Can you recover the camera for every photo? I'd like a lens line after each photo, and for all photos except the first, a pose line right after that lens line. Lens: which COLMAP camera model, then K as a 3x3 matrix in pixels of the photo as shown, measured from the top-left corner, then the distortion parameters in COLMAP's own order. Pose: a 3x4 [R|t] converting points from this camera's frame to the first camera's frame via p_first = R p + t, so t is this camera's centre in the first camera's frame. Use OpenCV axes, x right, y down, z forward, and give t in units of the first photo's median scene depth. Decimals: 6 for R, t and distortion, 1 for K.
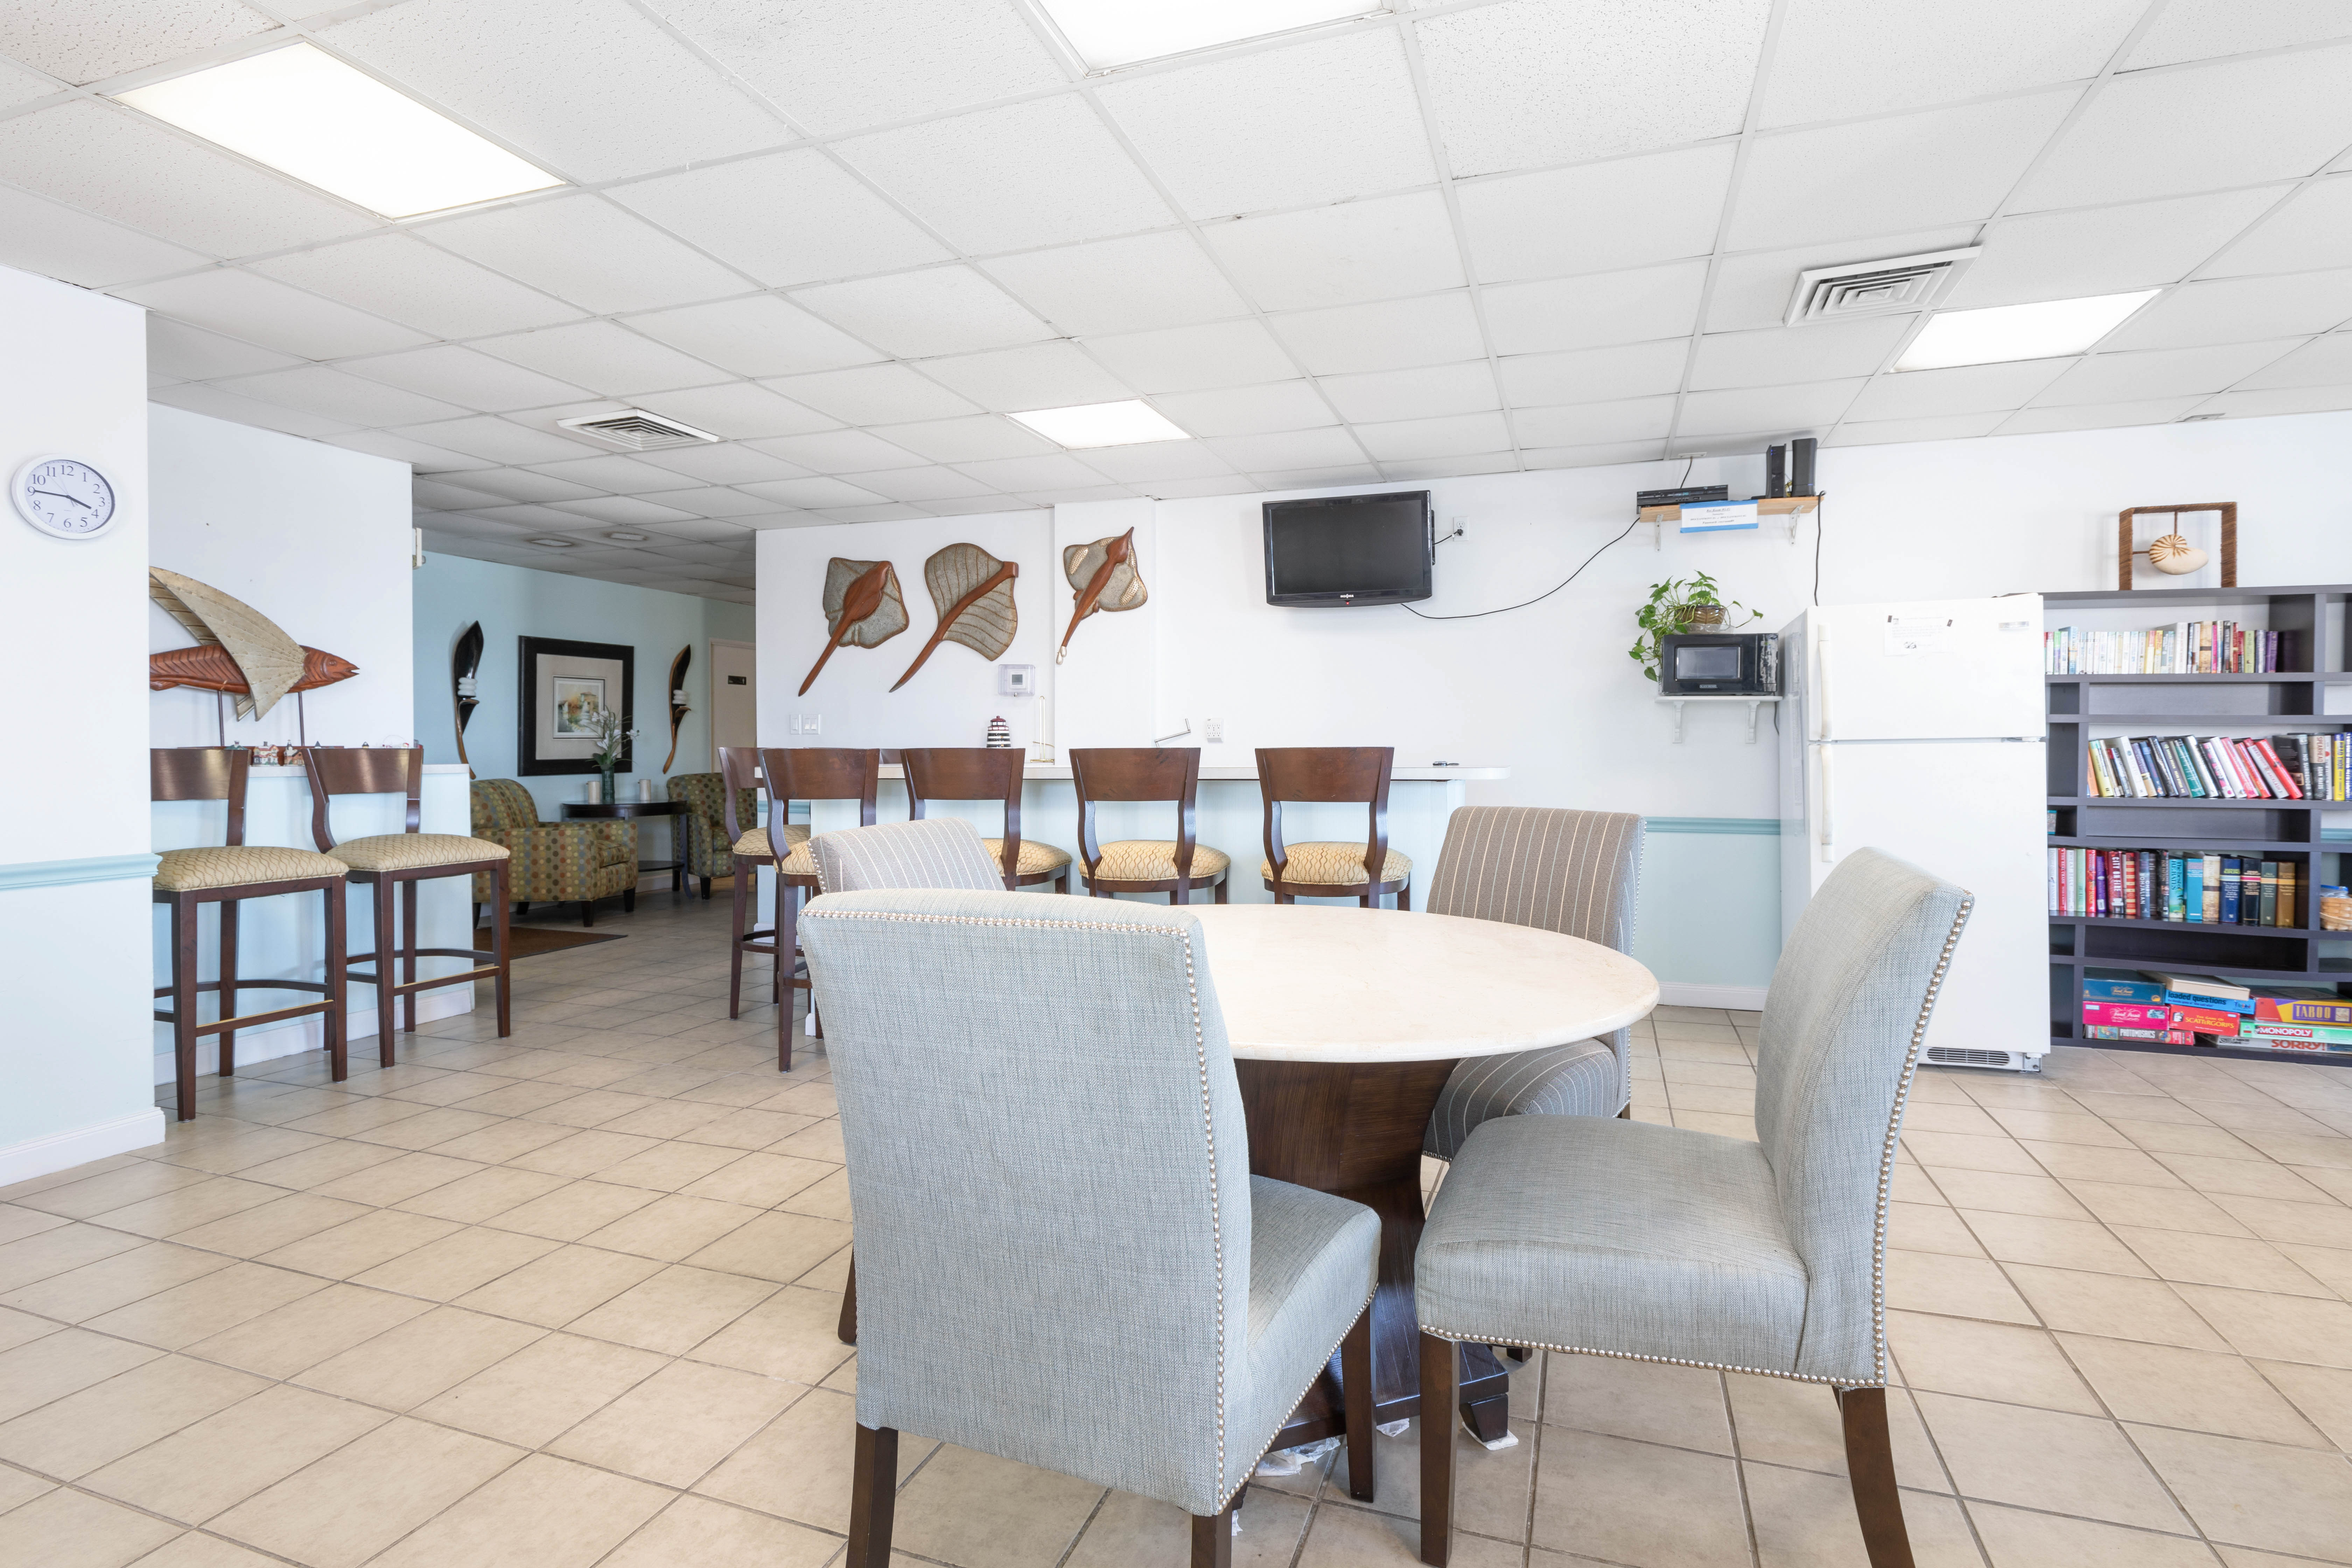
lens RADIAL K [[1172.1, 0, 1167.7], [0, 1172.1, 737.0], [0, 0, 1]] dist [-0.001224, -0.002741]
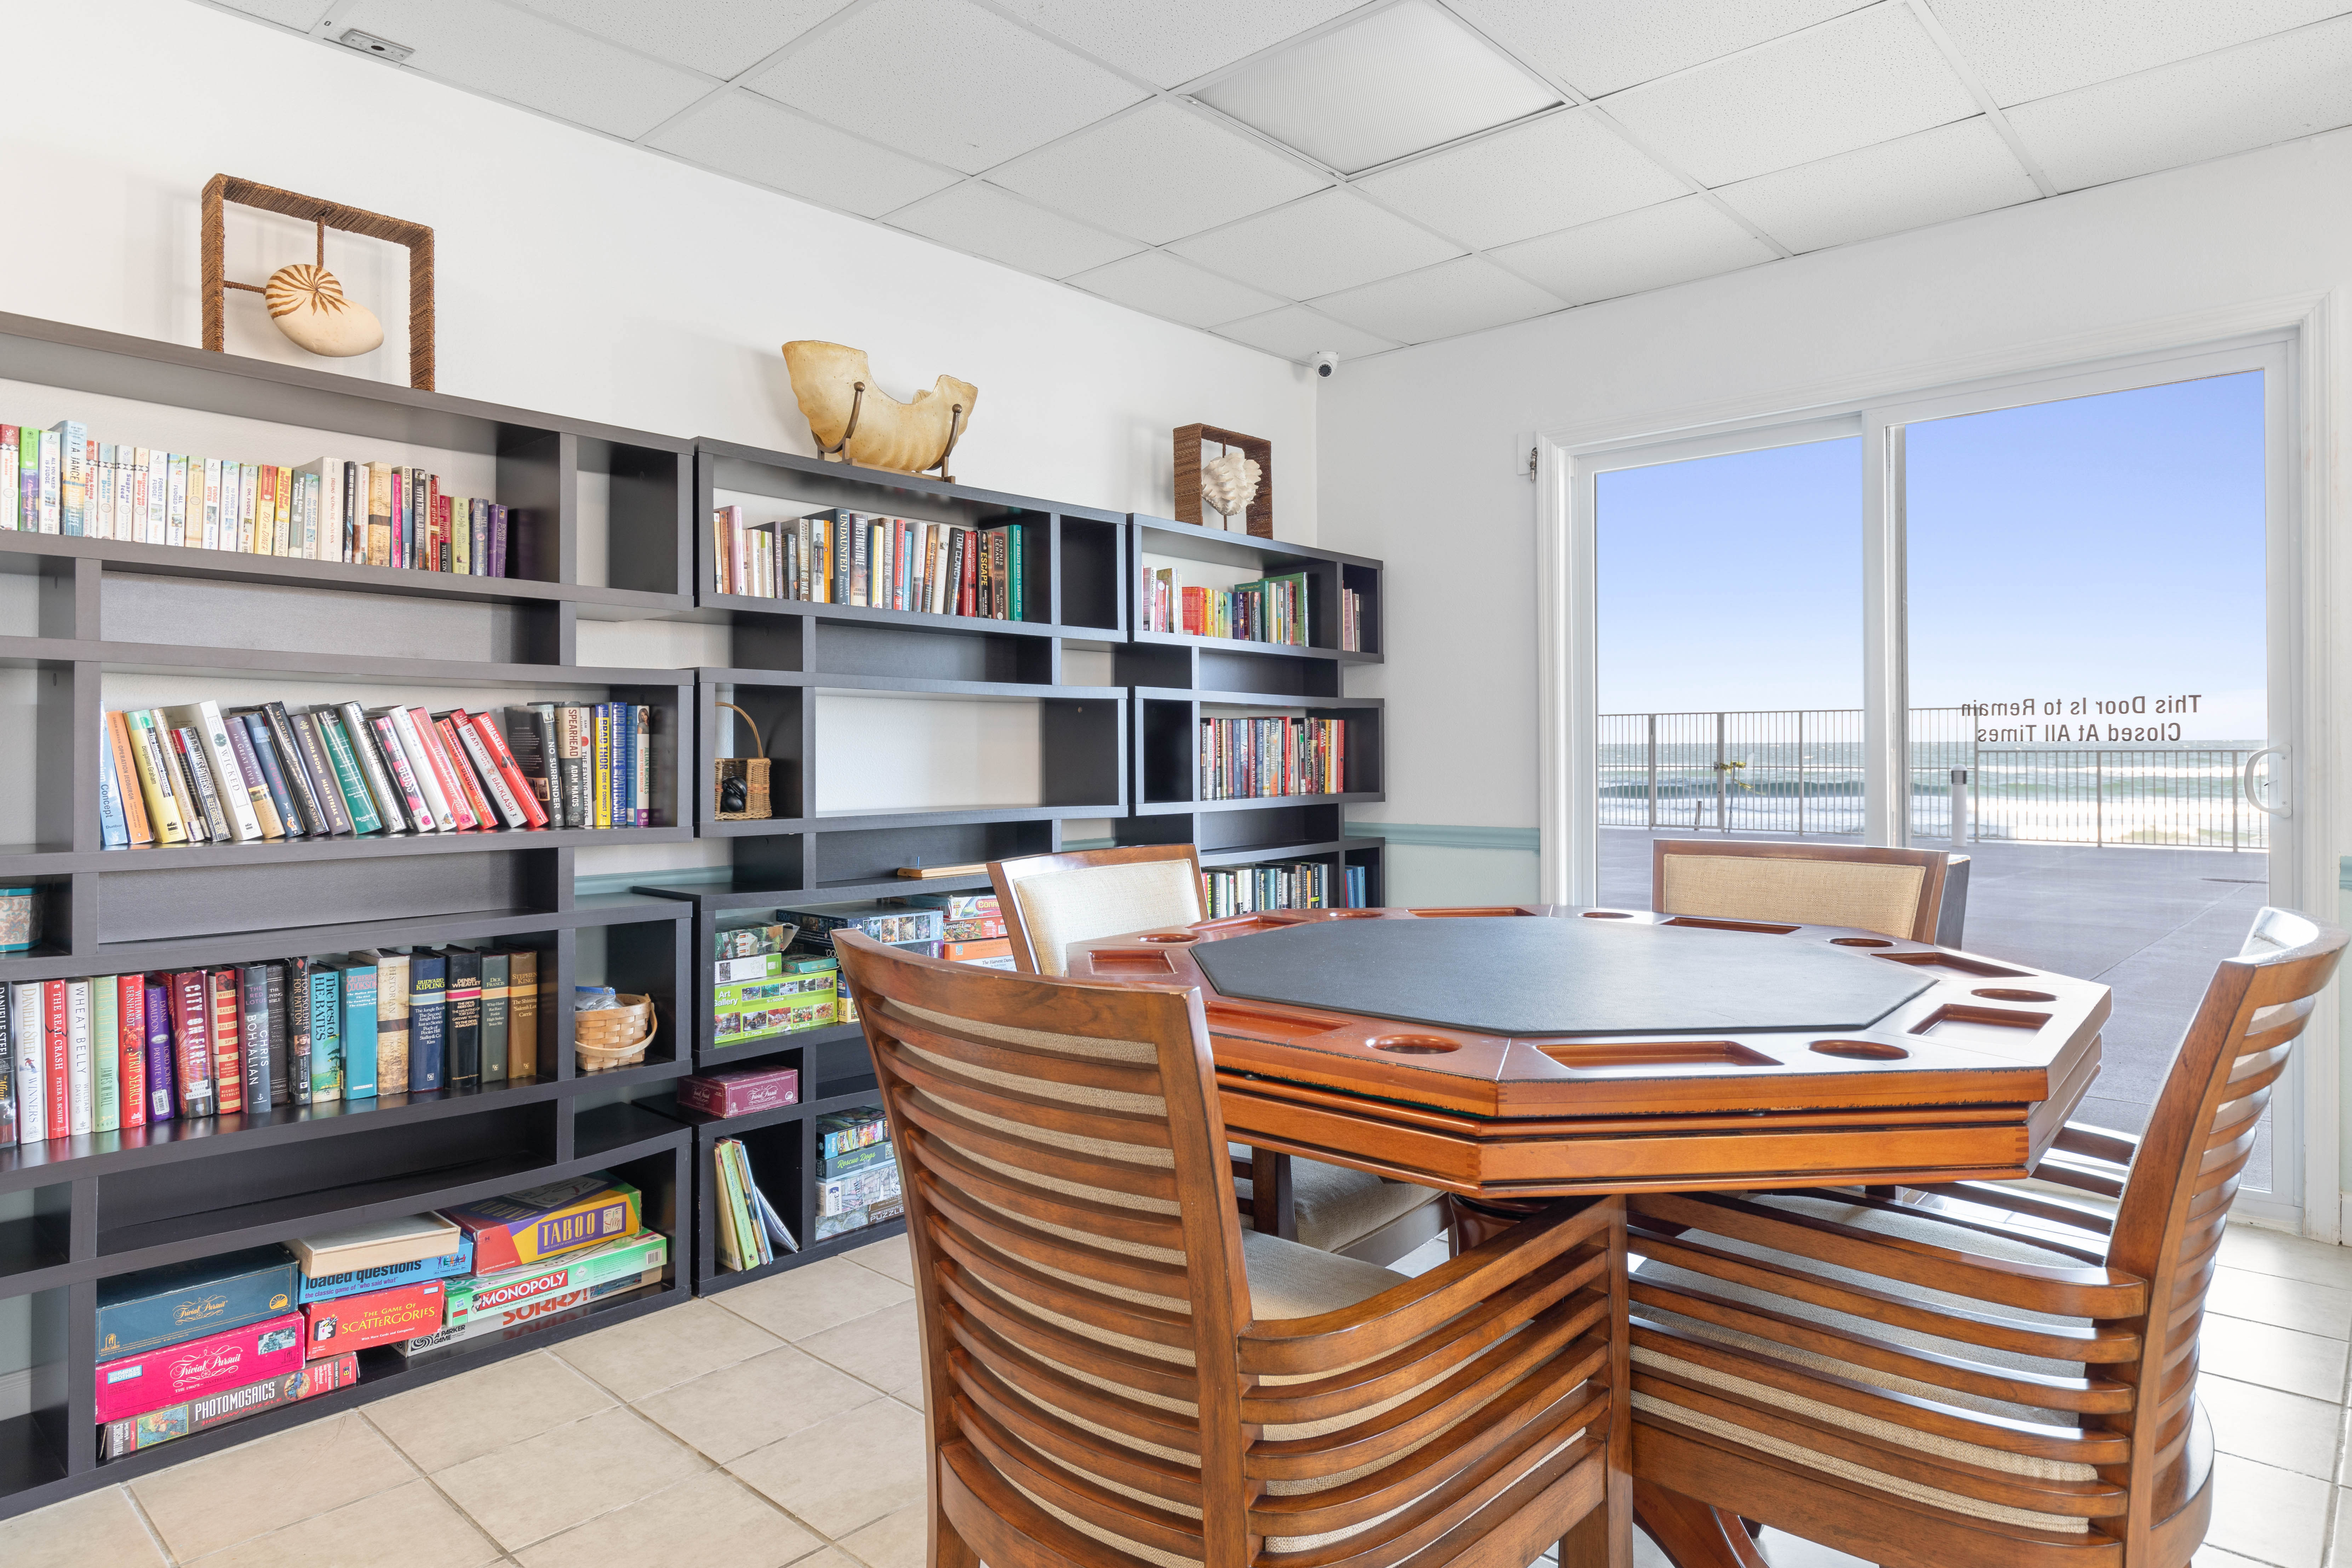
lens RADIAL K [[1352.0, 0, 1195.0], [0, 1352.0, 774.9], [0, 0, 1]] dist [-0.000568, 0.001761]
pose [[0.377635, -0.019876, 0.925741, 0.498964], [0.002903, 0.999790, 0.020281, 0.017508], [-0.925950, -0.004971, 0.377613, 0.481821]]
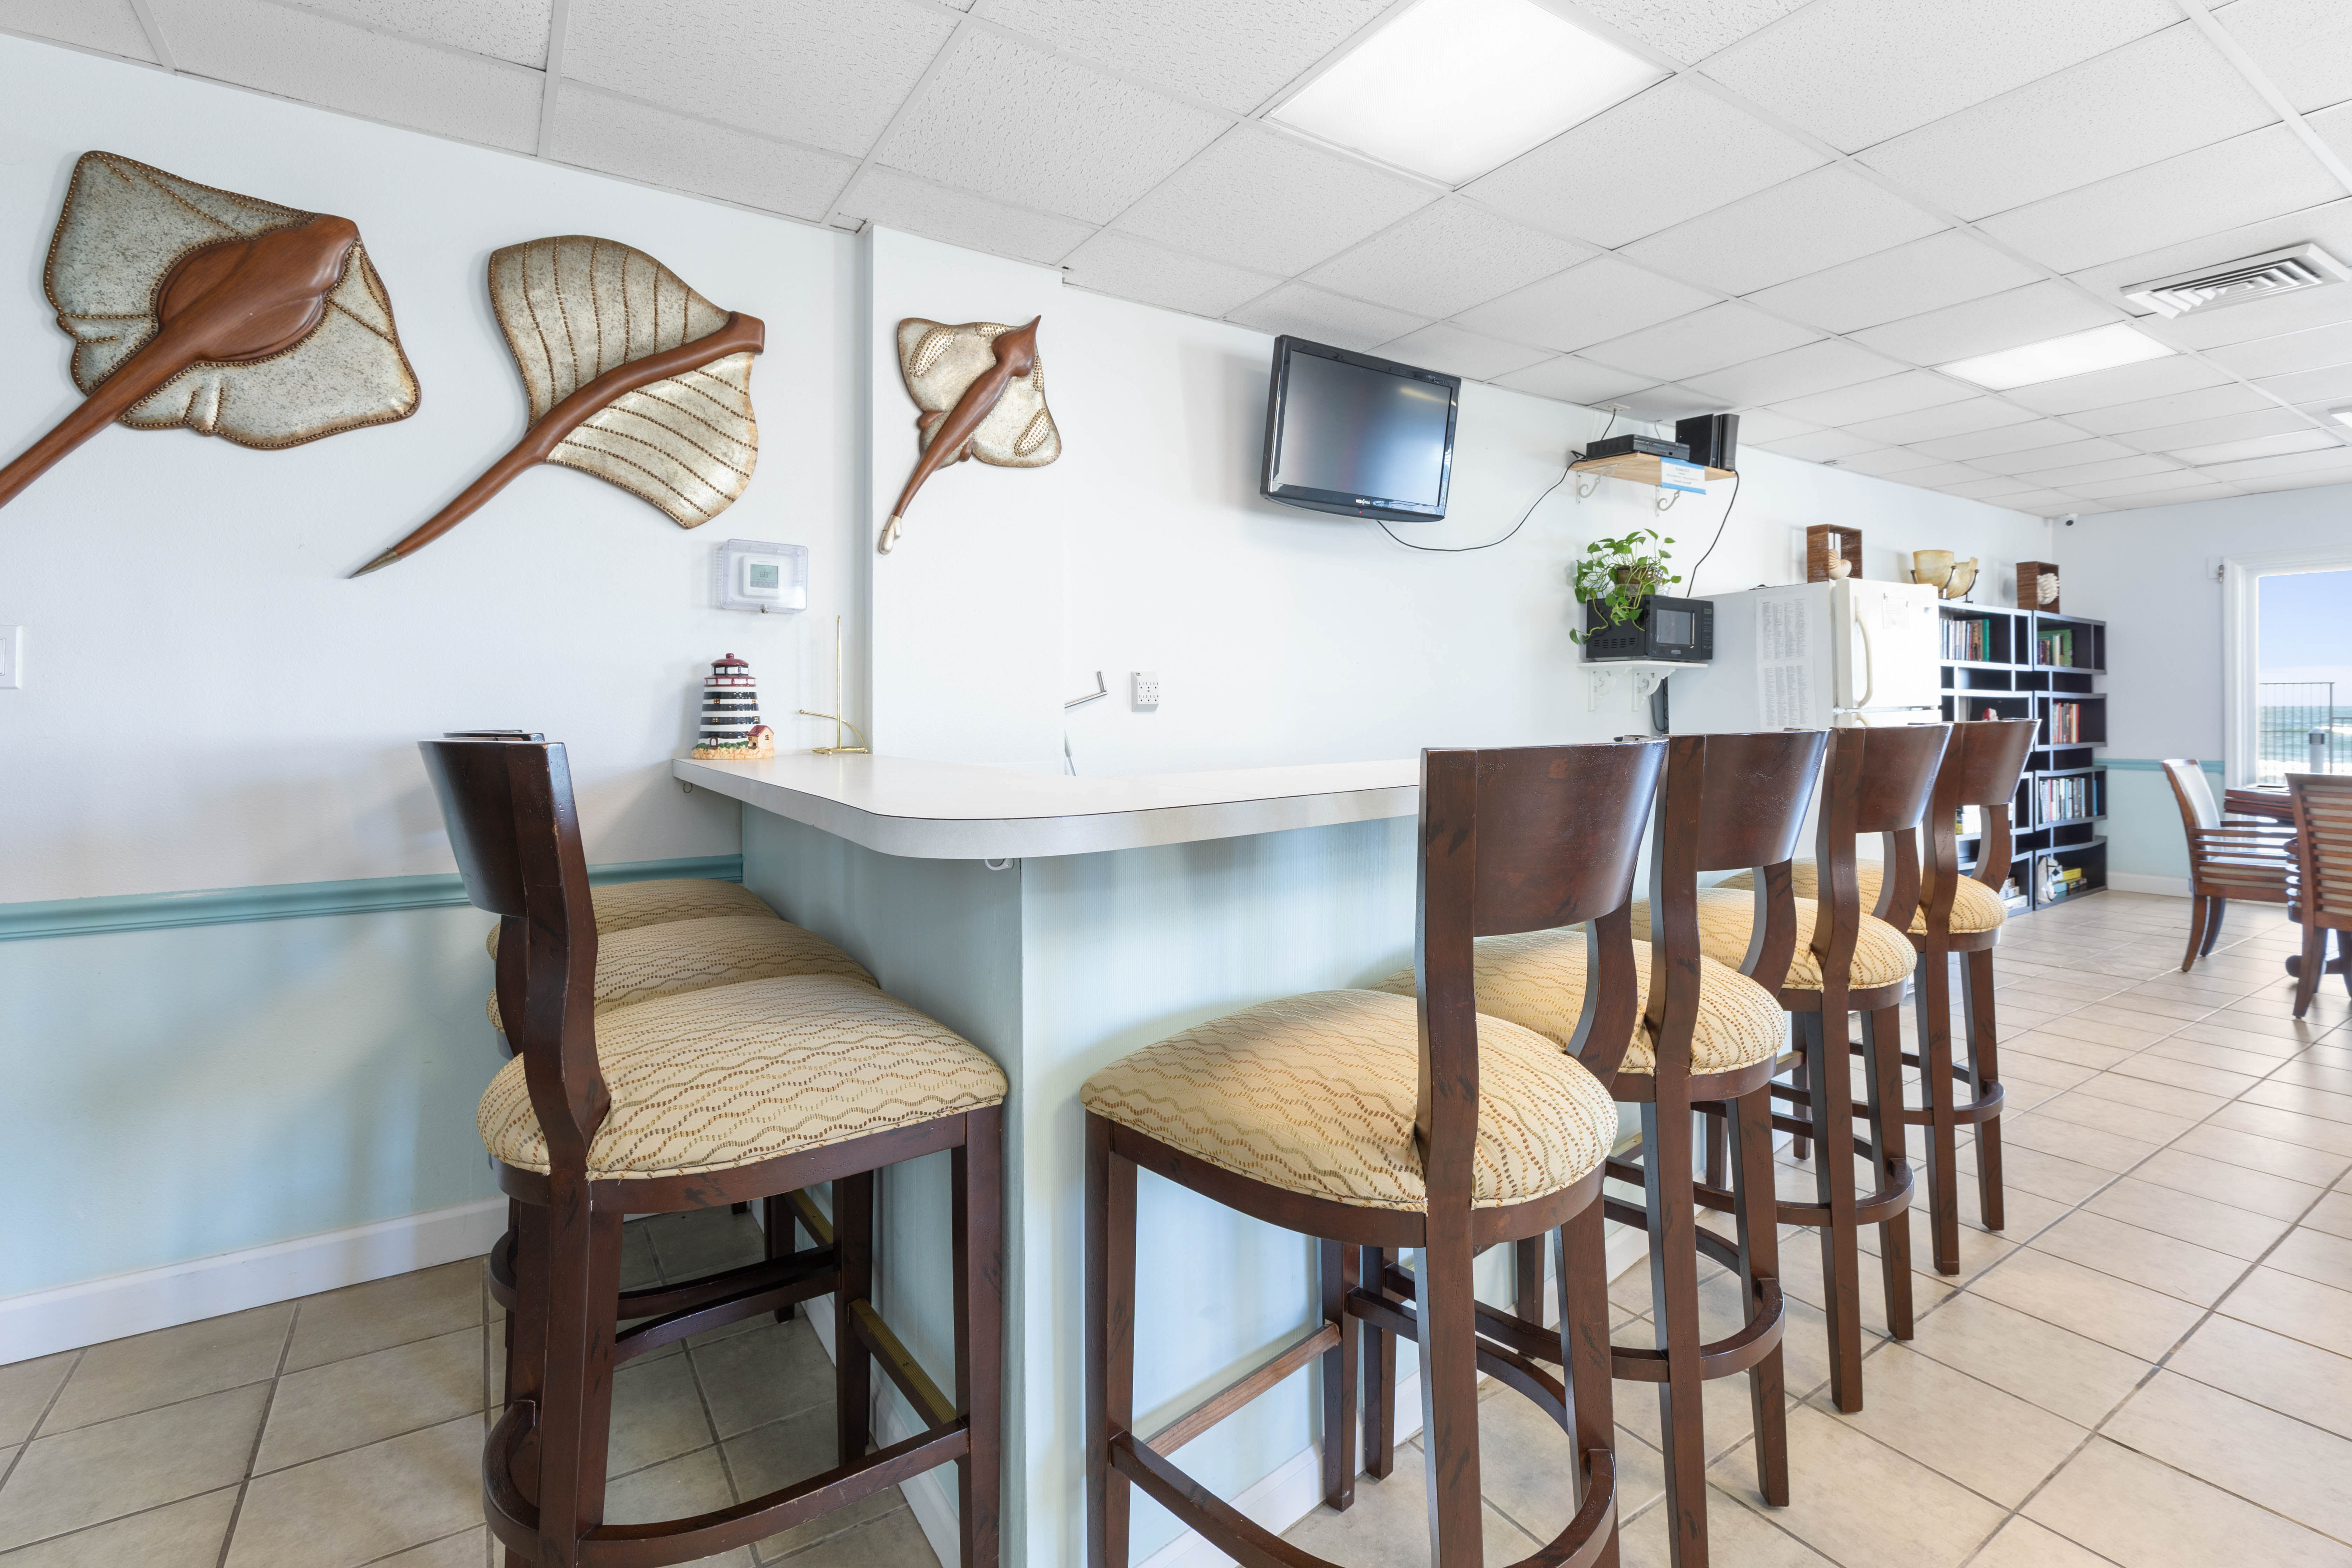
lens RADIAL K [[1068.3, 0, 1185.3], [0, 1068.3, 713.2], [0, 0, 1]] dist [-0.001111, -0.001368]
pose [[0.598722, -0.004106, 0.800946, -0.511737], [0.000611, 0.999989, 0.004669, 0.001955], [-0.800957, -0.002306, 0.598718, 0.873476]]
